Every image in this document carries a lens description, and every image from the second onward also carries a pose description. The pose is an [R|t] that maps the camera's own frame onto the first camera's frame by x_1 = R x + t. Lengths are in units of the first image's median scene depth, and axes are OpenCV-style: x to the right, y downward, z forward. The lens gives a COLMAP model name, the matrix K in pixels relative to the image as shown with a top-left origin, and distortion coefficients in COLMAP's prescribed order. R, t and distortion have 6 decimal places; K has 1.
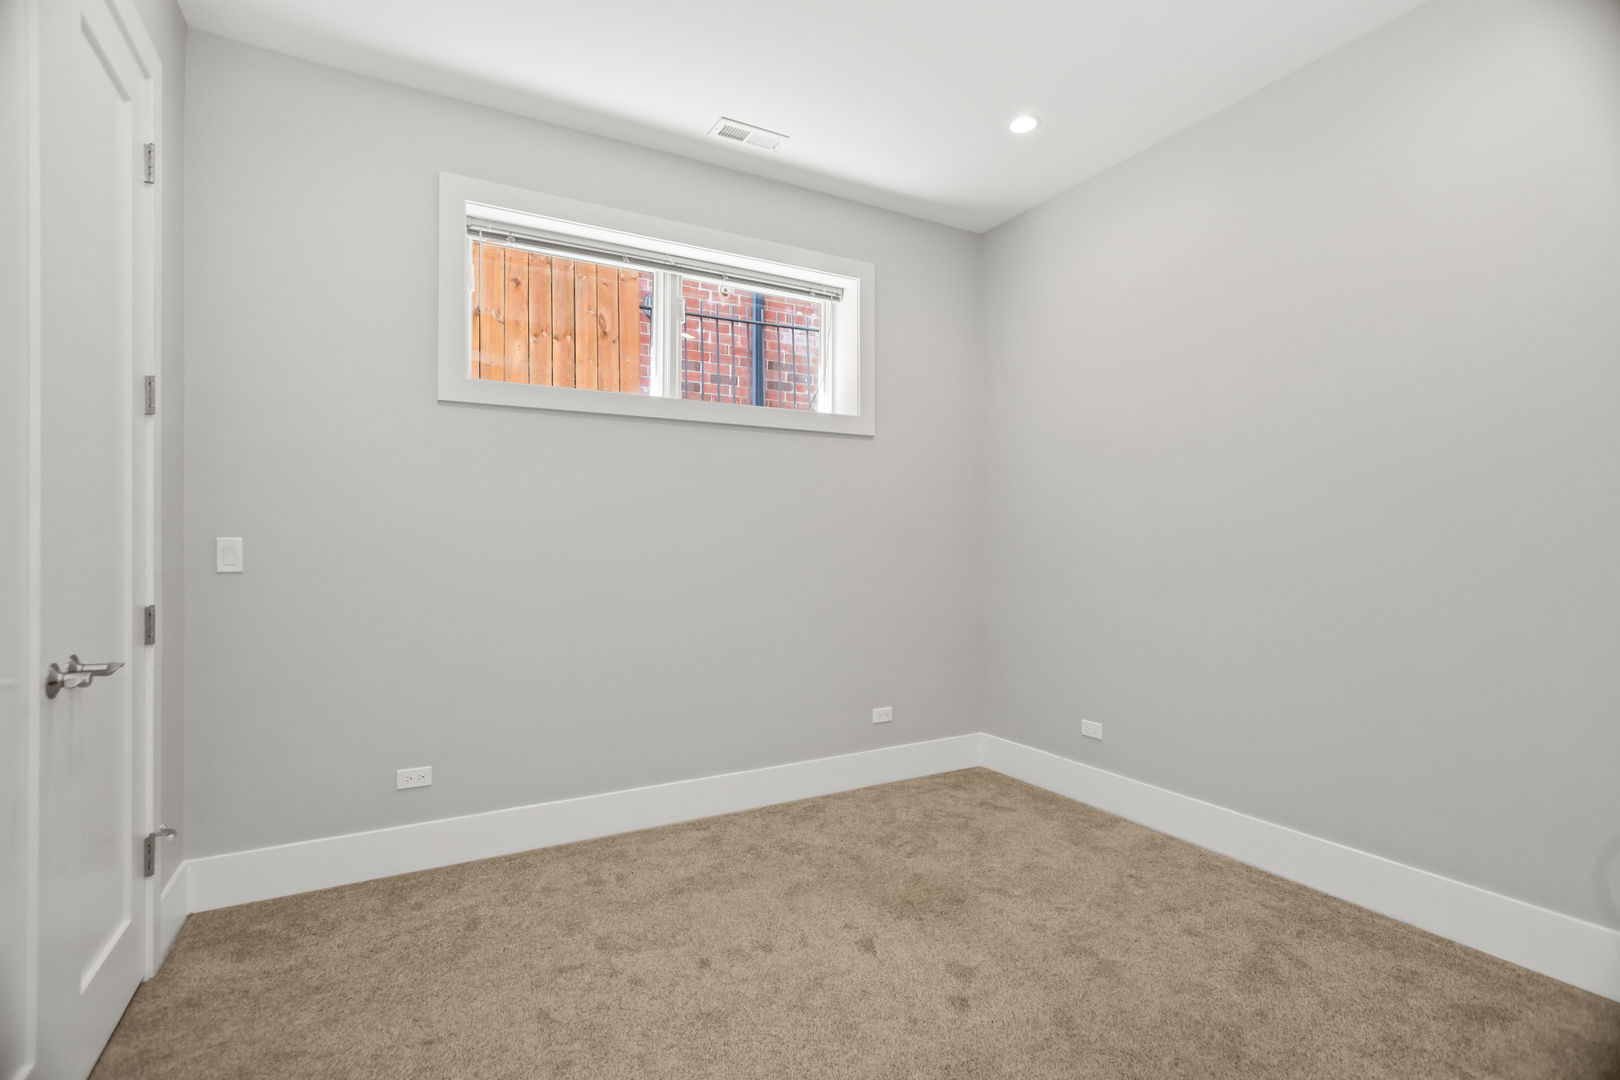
lens RADIAL K [[774.8, 0, 802.1], [0, 774.8, 540.3], [0, 0, 1]] dist [-0.003114, -0.000217]
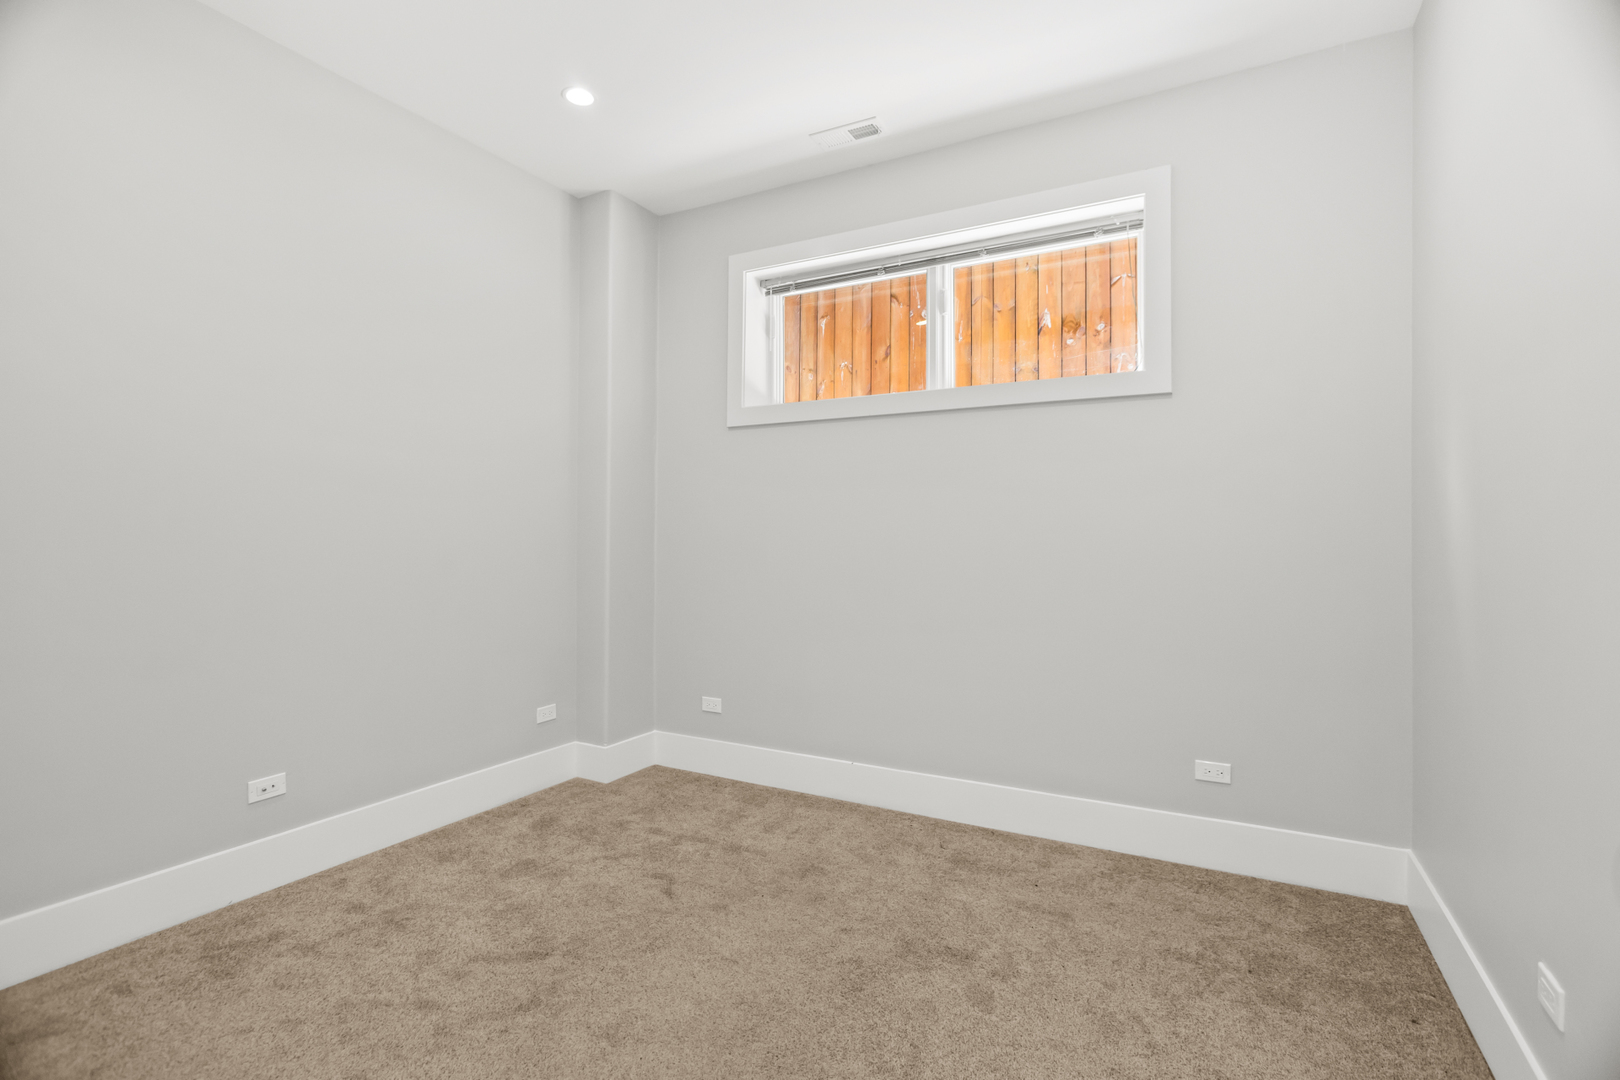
lens RADIAL K [[760.2, 0, 798.7], [0, 760.2, 521.9], [0, 0, 1]] dist [0.000786, 0.000070]
pose [[0.527742, -0.012940, -0.849306, 0.597794], [0.000373, 0.999887, -0.015002, 0.002202], [0.849405, 0.007600, 0.527687, 0.344896]]
